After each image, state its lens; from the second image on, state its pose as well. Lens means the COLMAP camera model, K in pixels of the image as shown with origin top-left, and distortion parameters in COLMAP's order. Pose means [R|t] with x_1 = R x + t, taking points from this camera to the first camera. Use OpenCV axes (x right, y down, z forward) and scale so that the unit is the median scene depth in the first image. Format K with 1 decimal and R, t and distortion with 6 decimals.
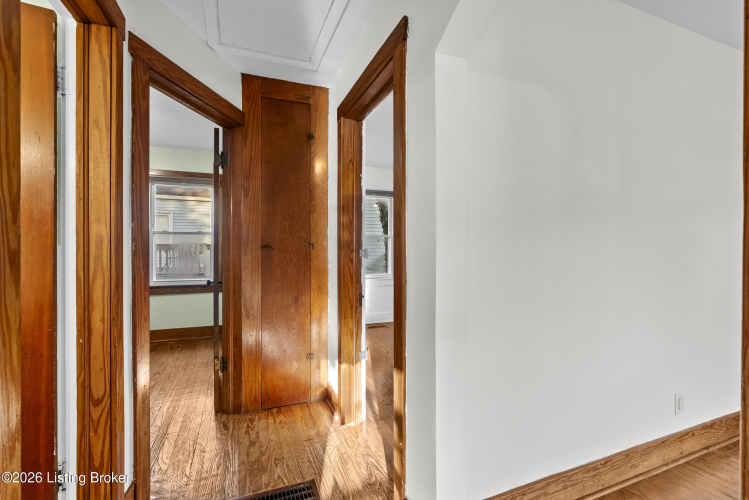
lens RADIAL K [[343.2, 0, 379.3], [0, 343.2, 252.0], [0, 0, 1]] dist [-0.002026, 0.001169]
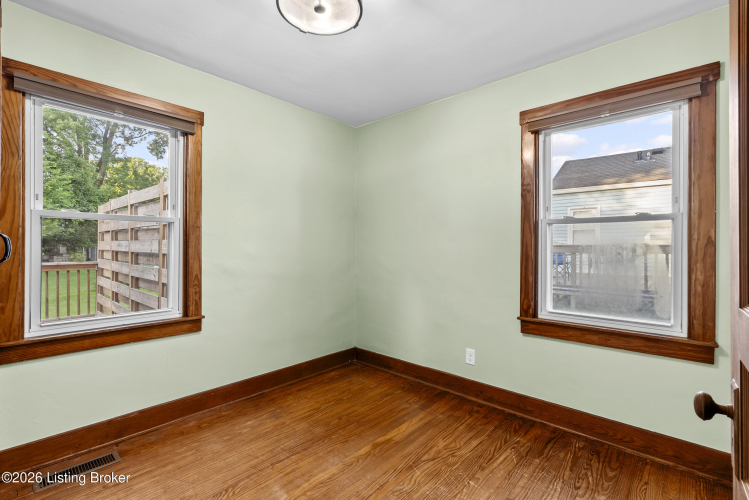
lens RADIAL K [[342.2, 0, 377.0], [0, 342.2, 245.6], [0, 0, 1]] dist [-0.002170, 0.000344]
pose [[0.426895, -0.004205, -0.904291, -0.450098], [-0.015324, 0.999812, -0.011883, -0.012588], [0.904171, 0.018930, 0.426750, 0.832344]]
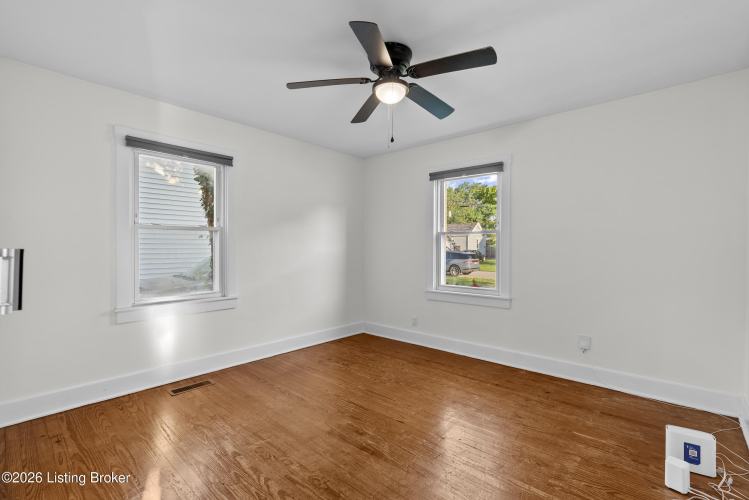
lens RADIAL K [[343.2, 0, 379.3], [0, 343.2, 252.0], [0, 0, 1]] dist [-0.002026, 0.001169]
pose [[0.895870, -0.002628, 0.444308, 0.037006], [0.002408, 0.999997, 0.001060, -0.008646], [-0.444309, 0.000120, 0.895874, 0.680412]]
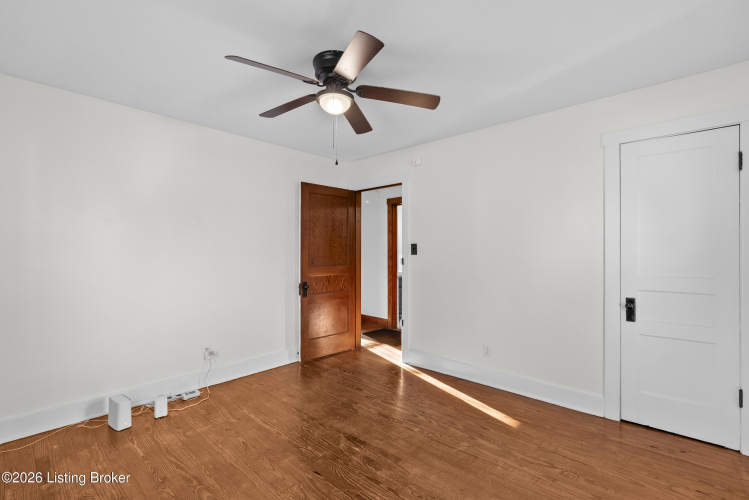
lens RADIAL K [[342.2, 0, 377.0], [0, 342.2, 245.6], [0, 0, 1]] dist [-0.002170, 0.000344]
pose [[-0.904425, -0.003369, -0.426620, 0.658546], [-0.002565, 0.999994, -0.002460, -0.055078], [0.426626, -0.001130, -0.904428, 2.123664]]
